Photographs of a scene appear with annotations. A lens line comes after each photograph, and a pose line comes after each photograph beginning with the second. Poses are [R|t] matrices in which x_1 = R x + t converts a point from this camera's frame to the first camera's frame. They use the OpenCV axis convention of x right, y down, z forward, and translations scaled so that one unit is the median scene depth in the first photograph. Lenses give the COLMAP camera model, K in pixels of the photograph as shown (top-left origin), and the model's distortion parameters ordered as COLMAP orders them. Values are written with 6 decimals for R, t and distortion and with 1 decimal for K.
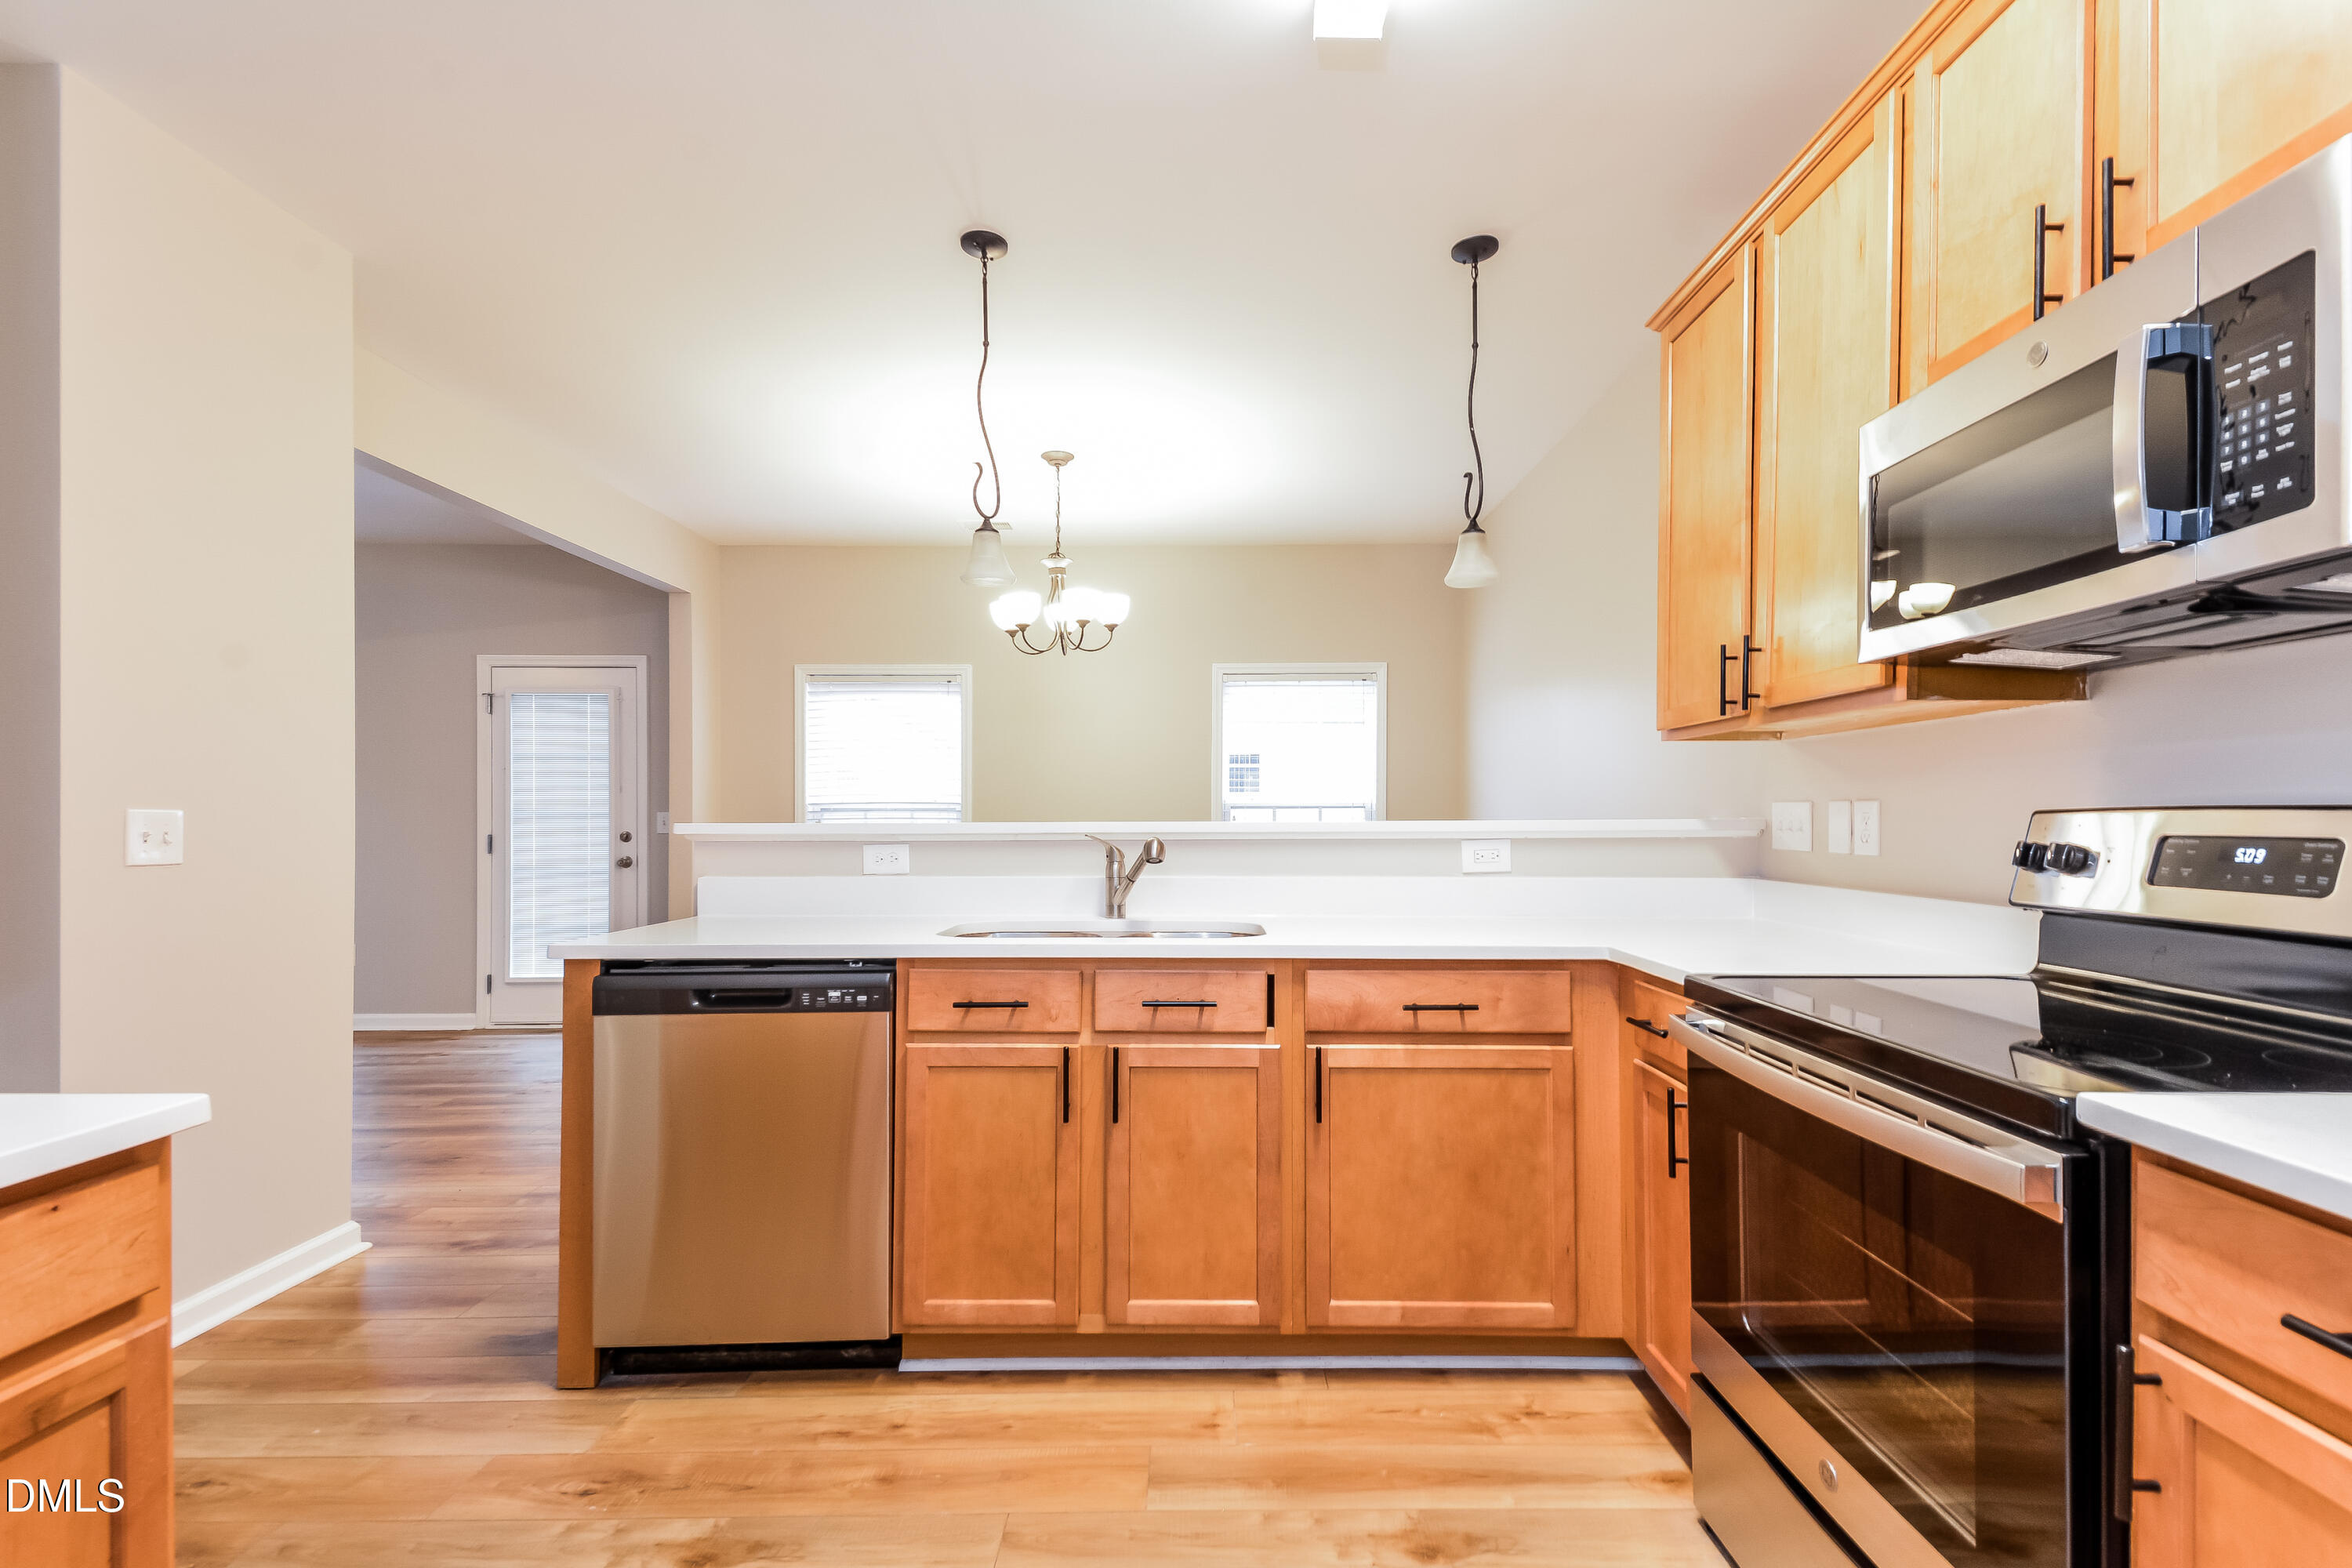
lens RADIAL K [[1008.7, 0, 1176.0], [0, 1008.7, 784.0], [0, 0, 1]] dist [-0.000603, -0.000096]
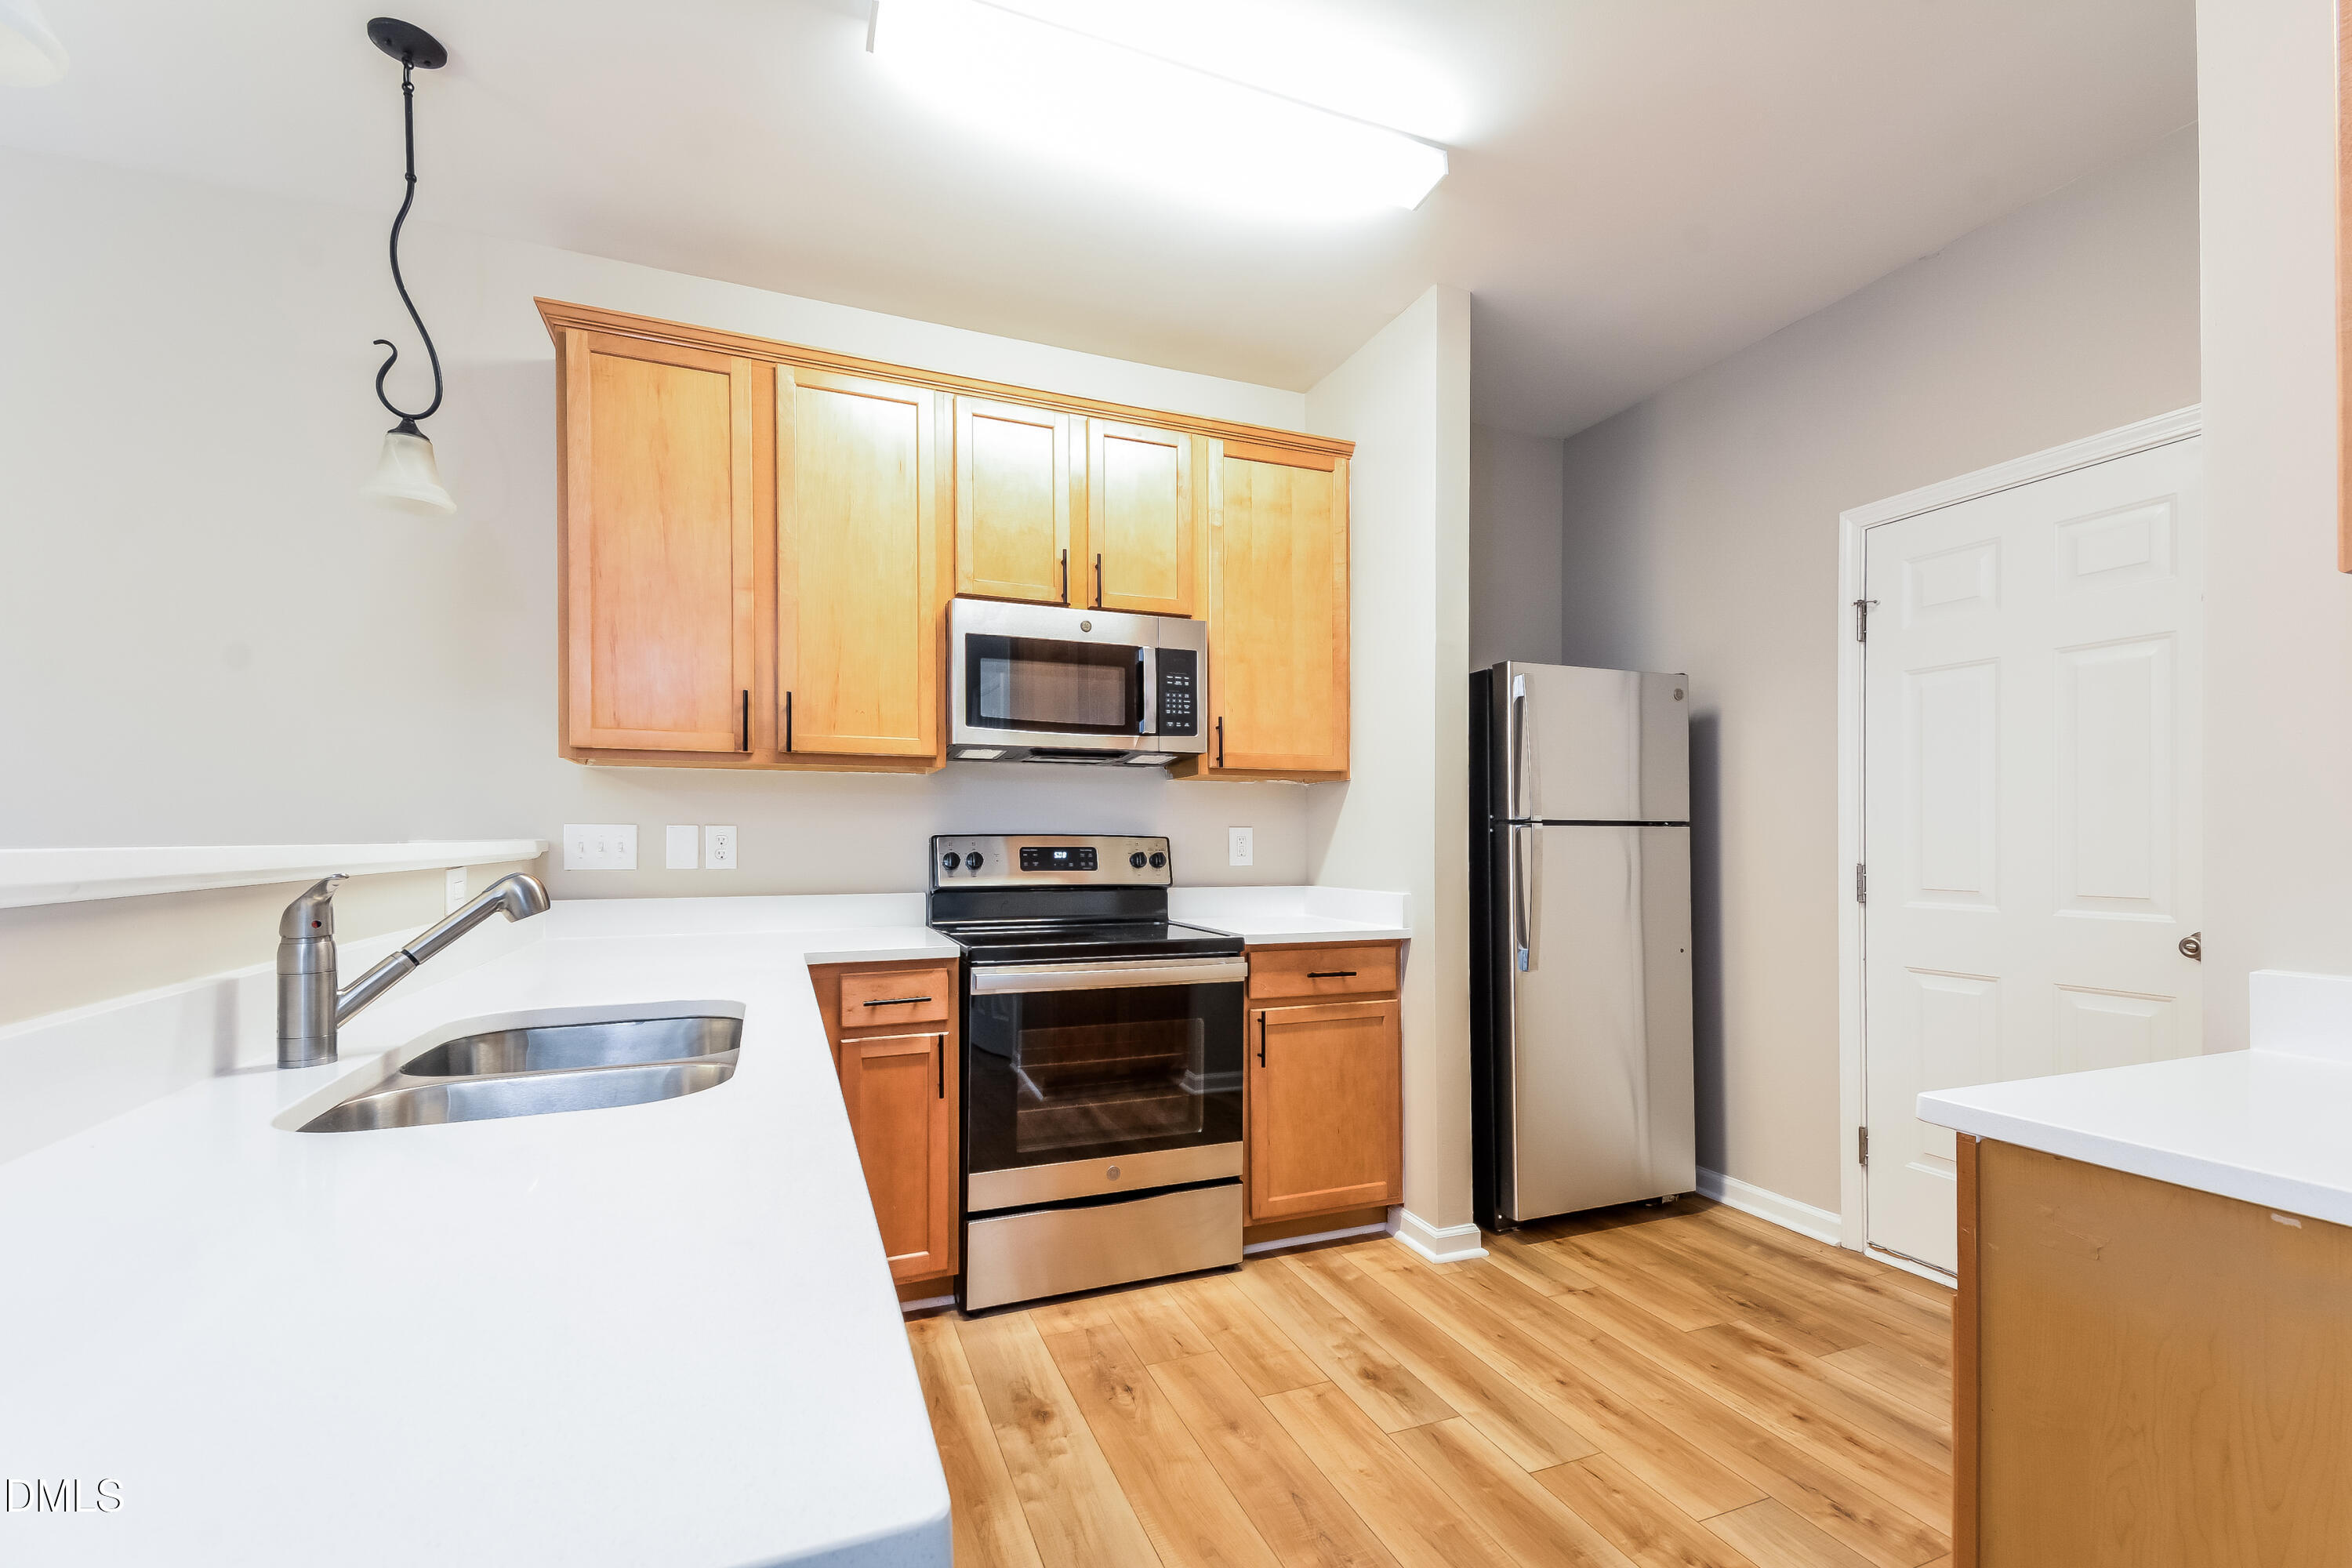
lens RADIAL K [[1017.2, 0, 1183.6], [0, 1017.2, 798.9], [0, 0, 1]] dist [0.000918, 0.000057]
pose [[-0.383828, 0.035550, 0.922720, -1.242818], [-0.030457, 0.998228, -0.051128, 0.052031], [-0.922902, -0.047727, -0.382065, 1.635525]]
